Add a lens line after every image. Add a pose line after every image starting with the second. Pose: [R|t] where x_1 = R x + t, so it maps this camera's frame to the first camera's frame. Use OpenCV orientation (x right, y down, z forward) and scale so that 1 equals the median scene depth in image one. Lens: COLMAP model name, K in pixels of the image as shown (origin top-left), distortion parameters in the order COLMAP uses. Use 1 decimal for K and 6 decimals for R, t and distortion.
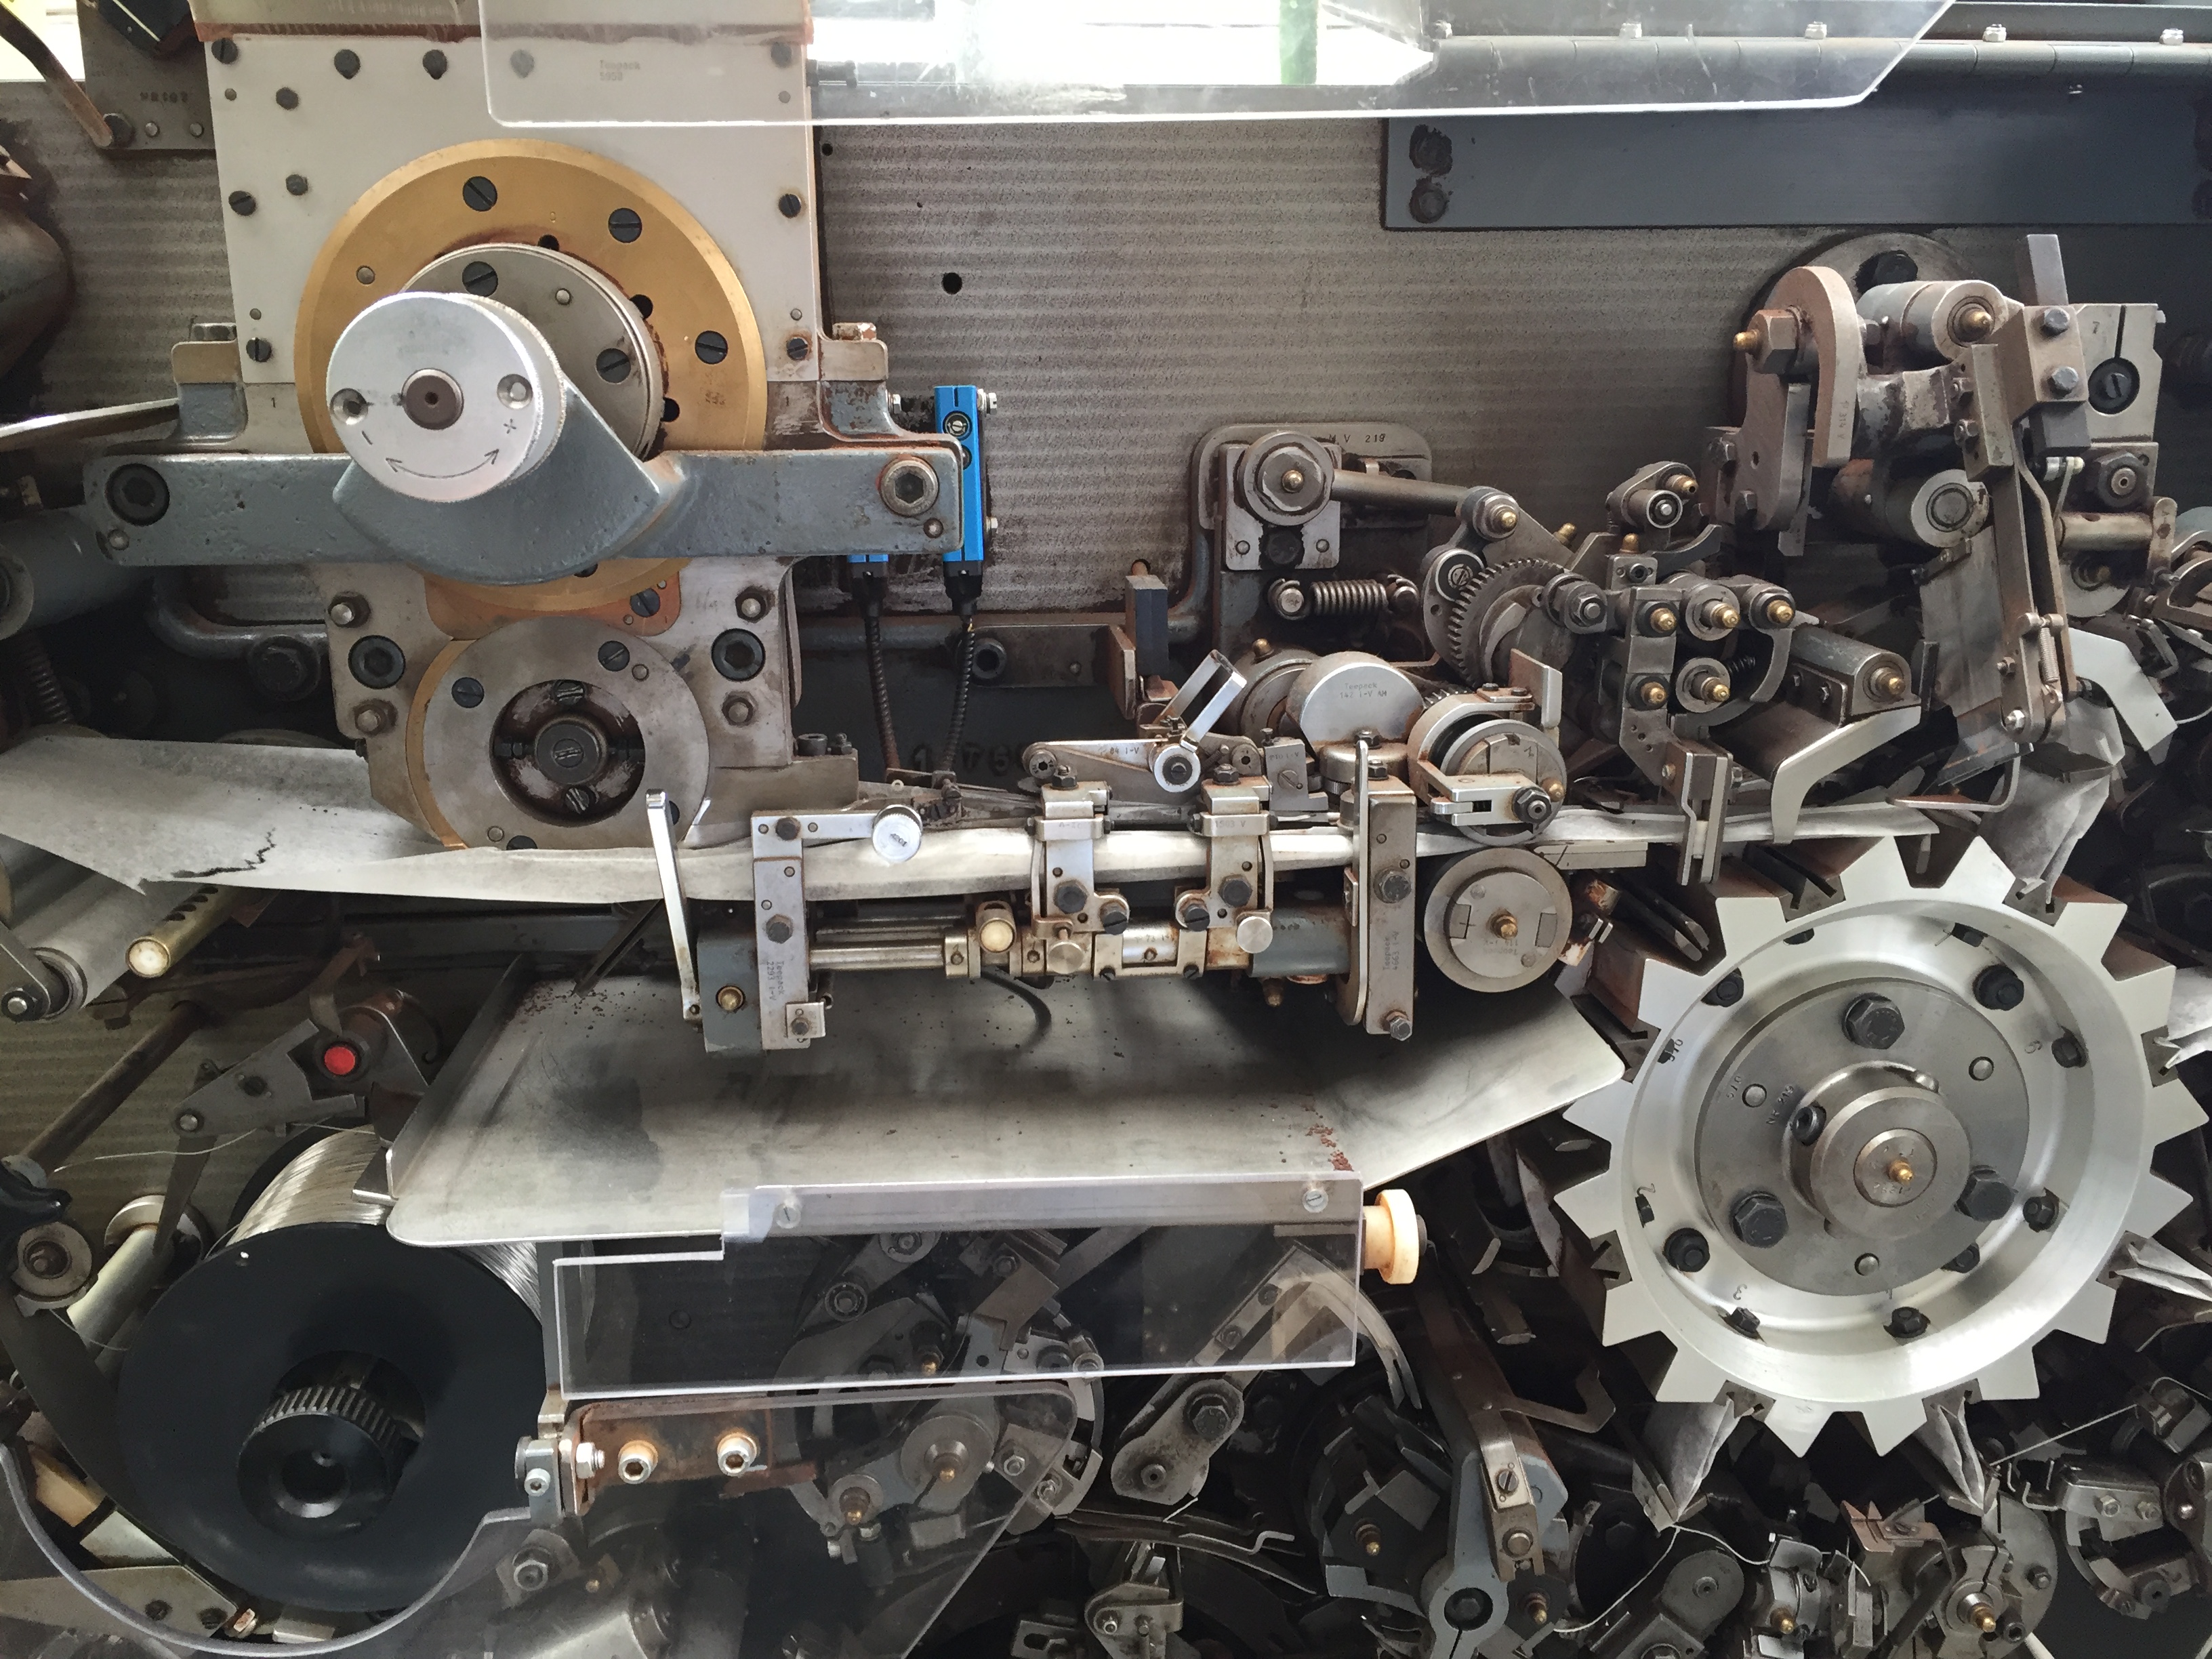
lens RADIAL K [[1911.8, 0, 1106.0], [0, 1911.8, 829.5], [0, 0, 1]] dist [0.083943, -0.120040]
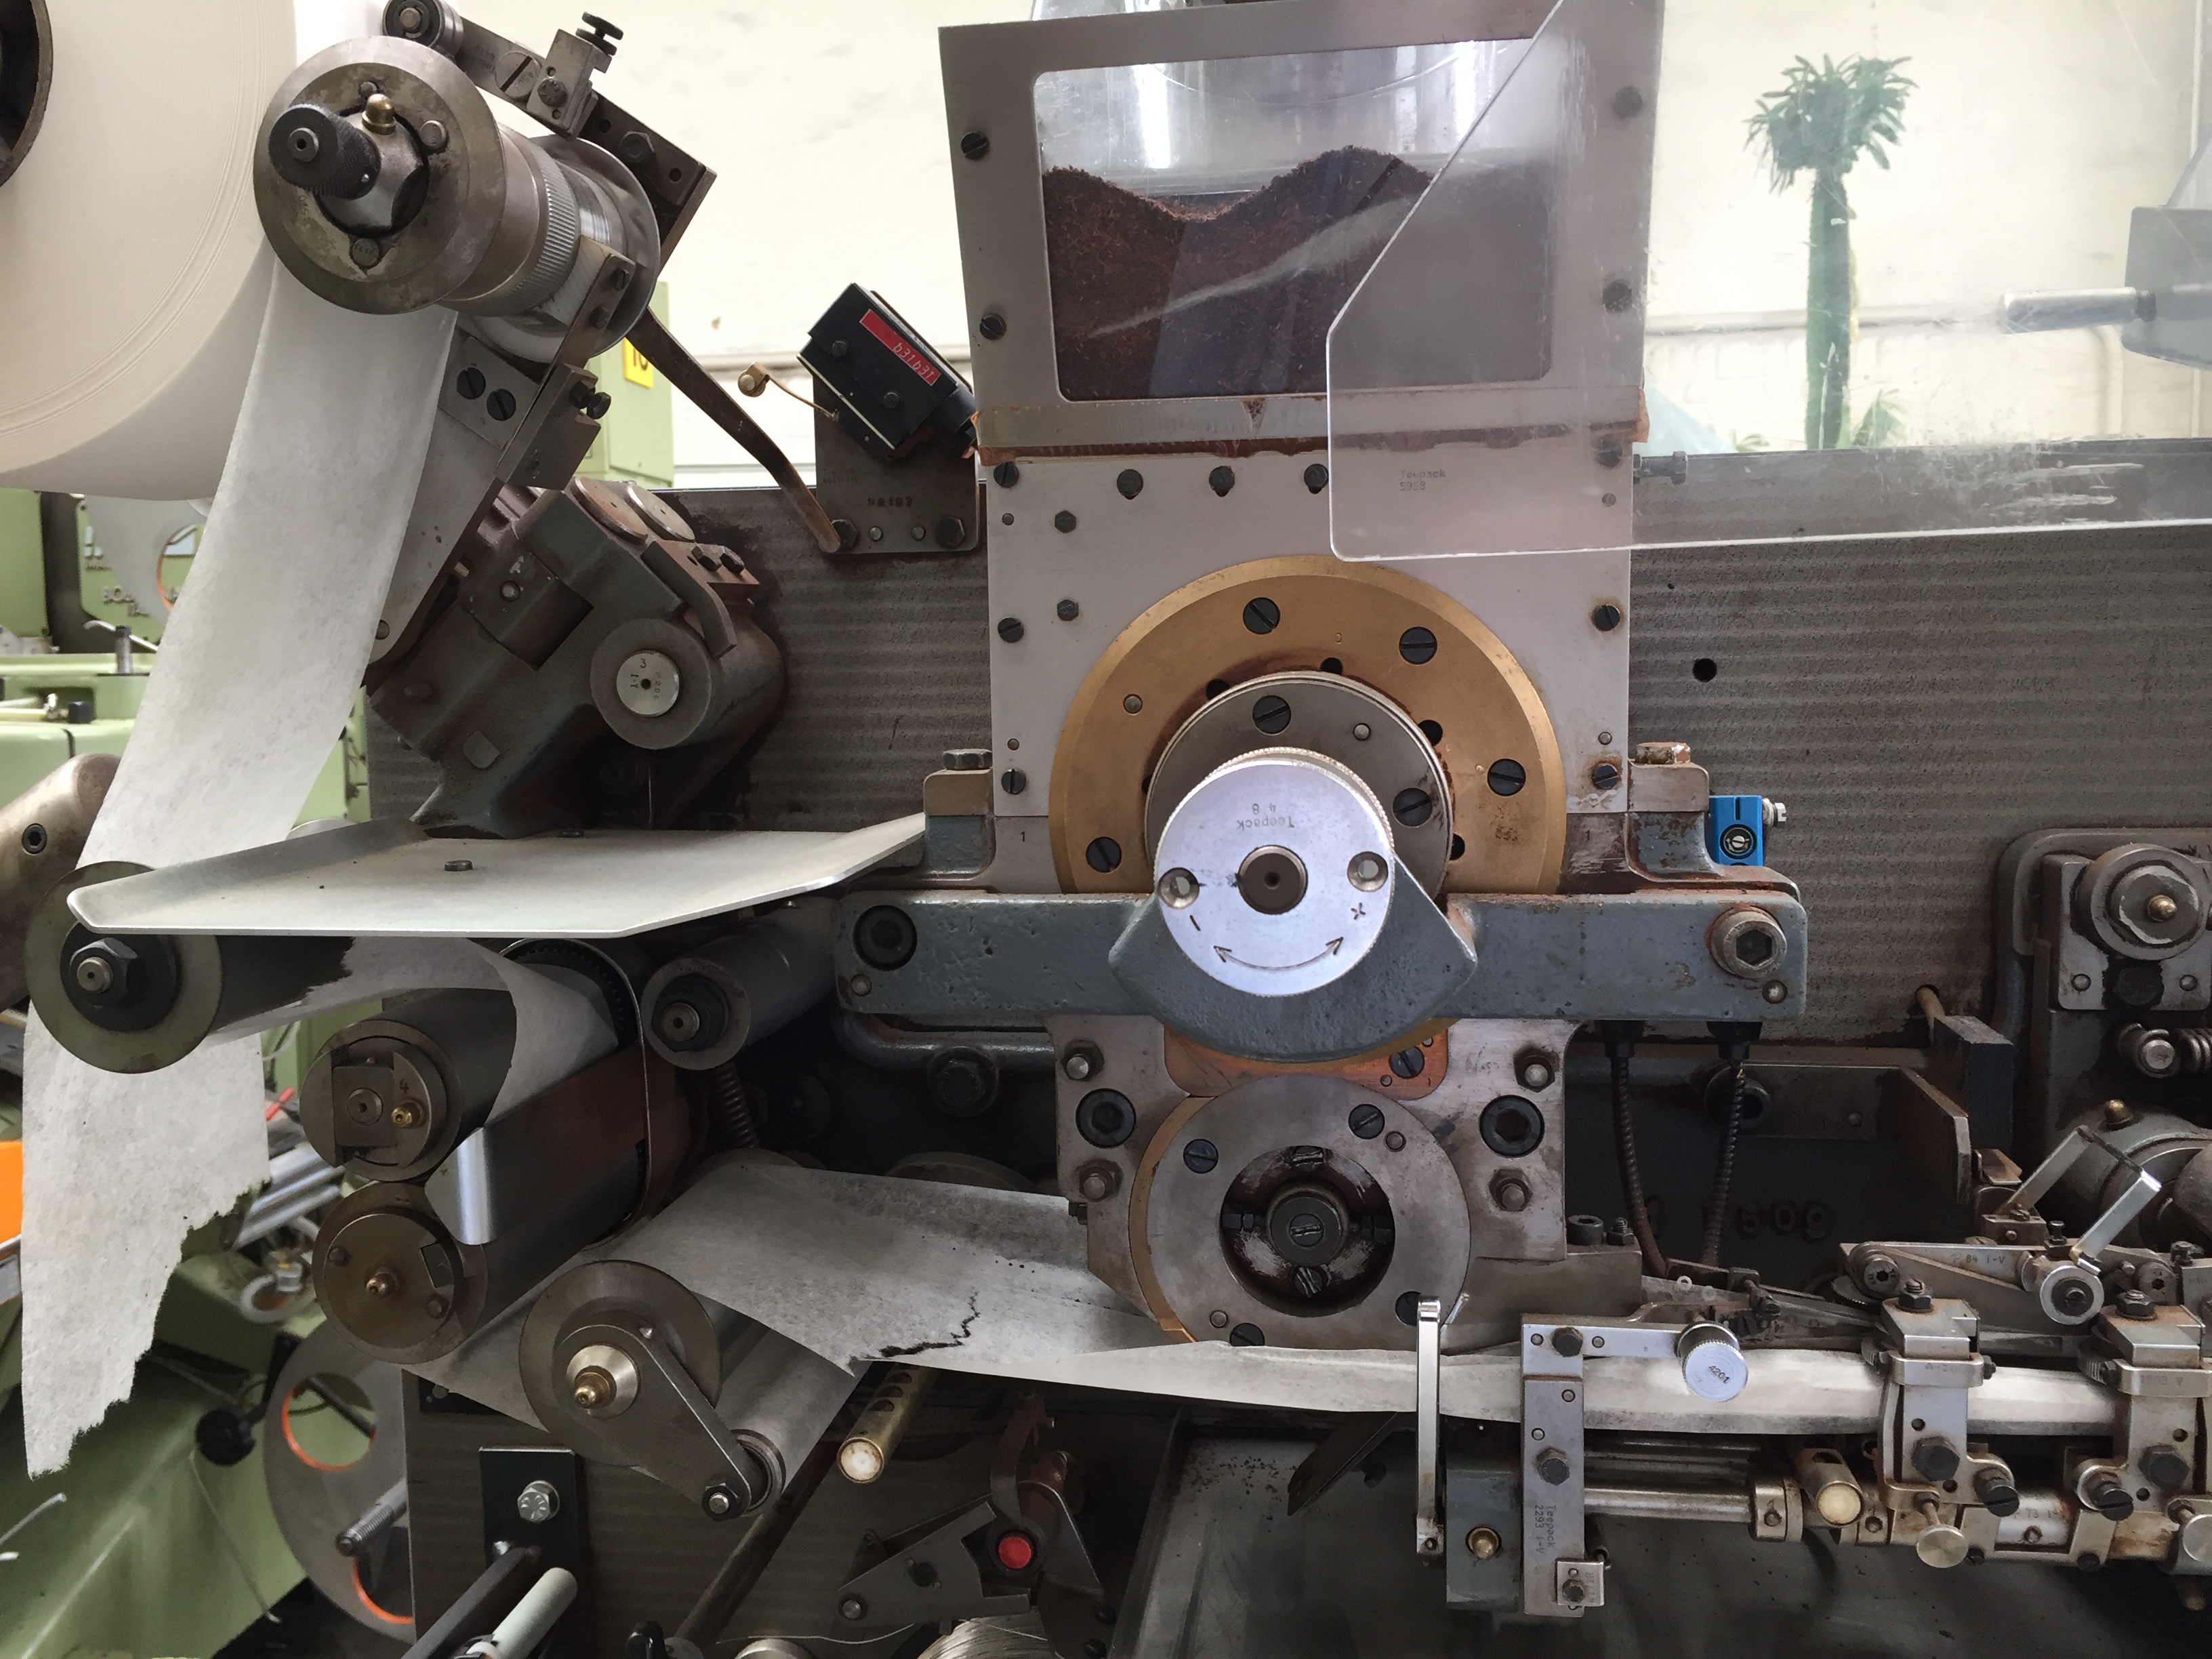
lens RADIAL K [[1923.2, 0, 1106.0], [0, 1923.2, 829.5], [0, 0, 1]] dist [0.081206, -0.104016]
pose [[0.971175, 0.013576, -0.237979, -0.154430], [-0.048392, 0.988815, -0.141075, -0.085753], [0.233402, 0.148525, 0.960970, 0.114529]]
